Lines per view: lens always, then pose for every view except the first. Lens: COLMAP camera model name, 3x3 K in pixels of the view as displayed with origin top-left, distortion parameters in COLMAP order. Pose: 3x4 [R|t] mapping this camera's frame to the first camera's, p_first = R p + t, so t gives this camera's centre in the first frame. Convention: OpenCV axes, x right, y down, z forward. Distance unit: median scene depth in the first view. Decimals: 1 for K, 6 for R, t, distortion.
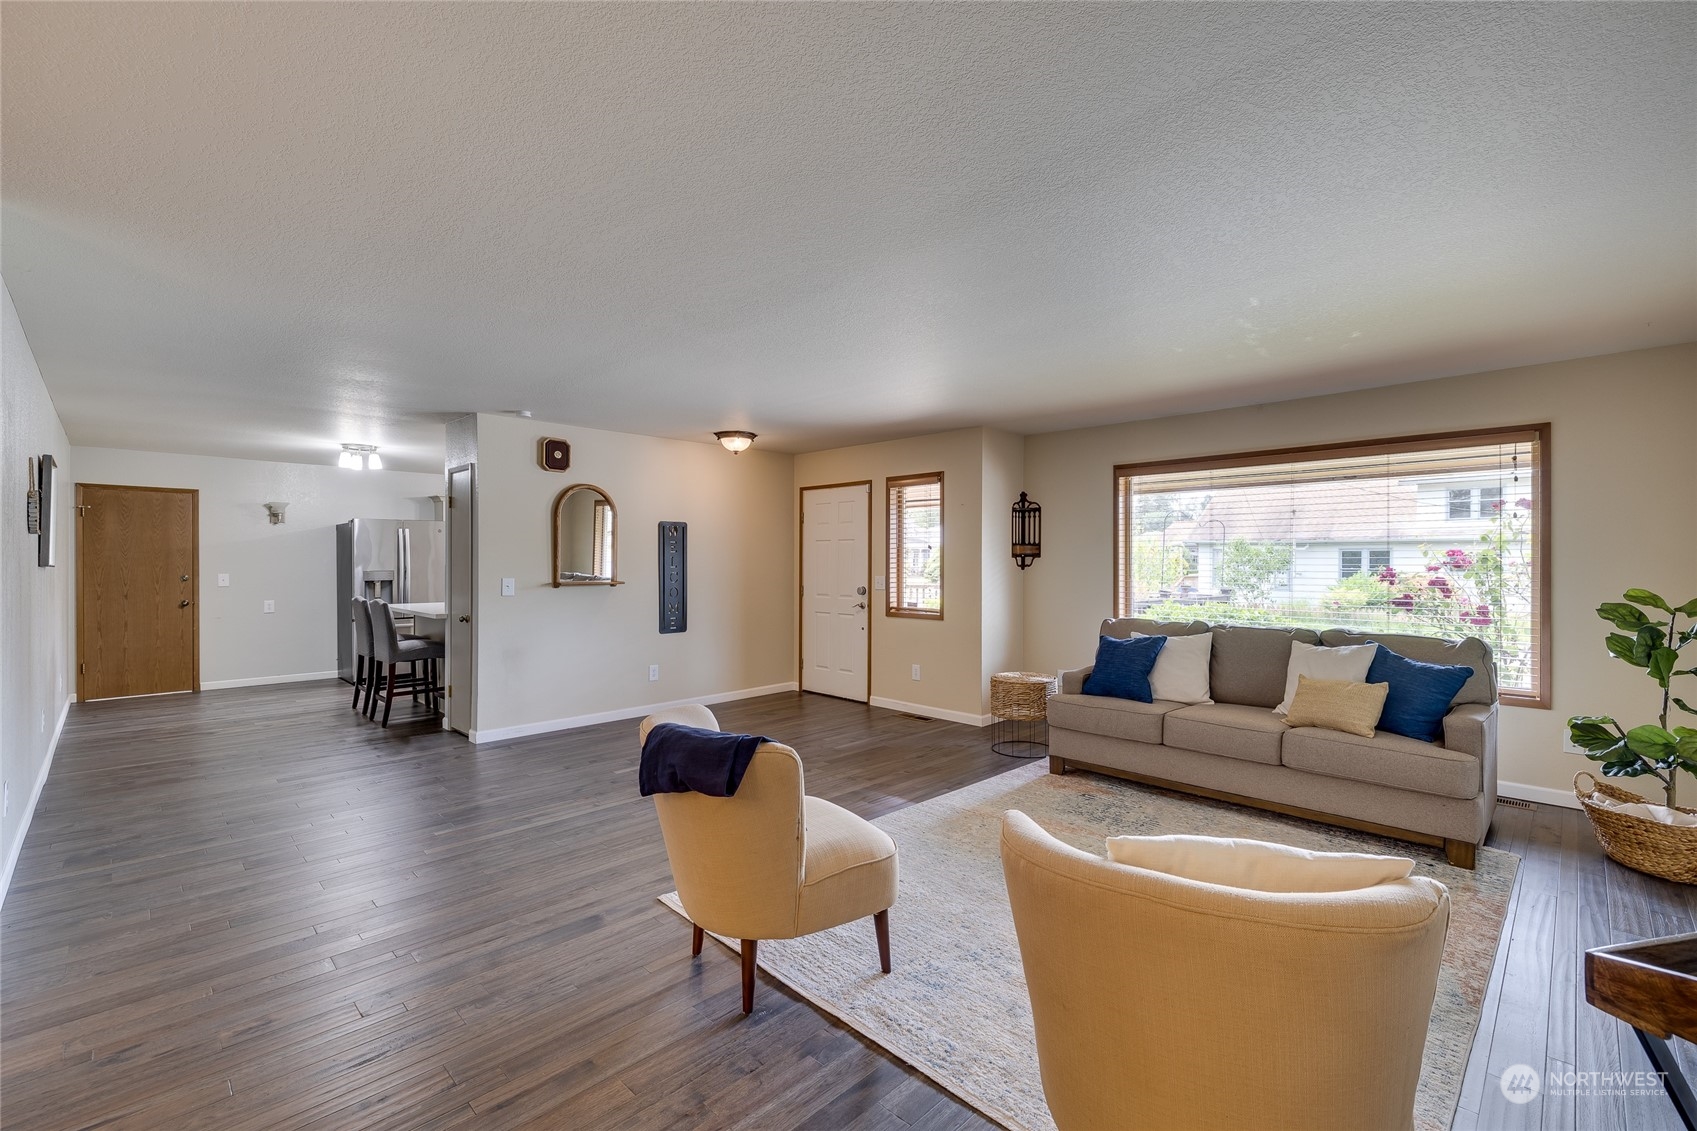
lens RADIAL K [[727.2, 0, 848.5], [0, 727.2, 565.5], [0, 0, 1]] dist [0.004339, 0.000044]
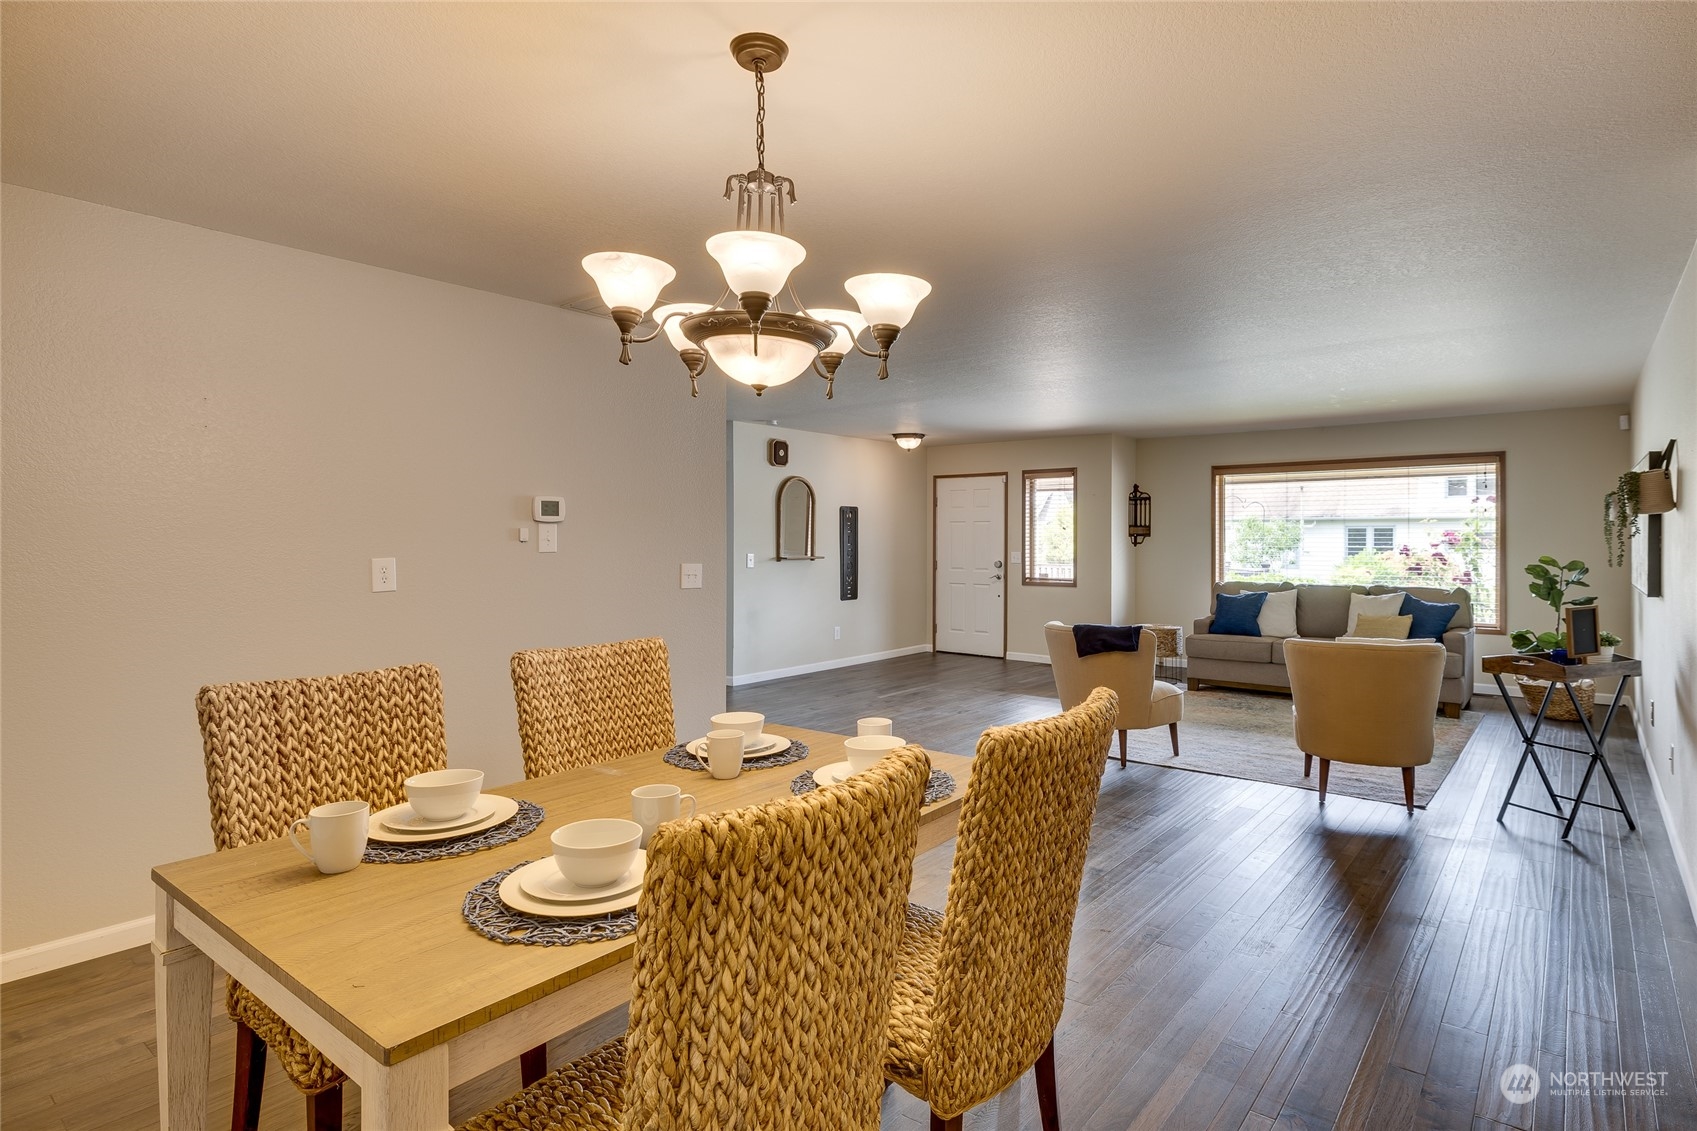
lens RADIAL K [[888.7, 0, 881.9], [0, 888.7, 546.7], [0, 0, 1]] dist [0.001629, 0.000723]
pose [[0.992454, -0.001032, 0.122615, -0.414082], [0.000608, 0.999994, 0.003495, 0.000742], [-0.122618, -0.003394, 0.992448, -0.504117]]
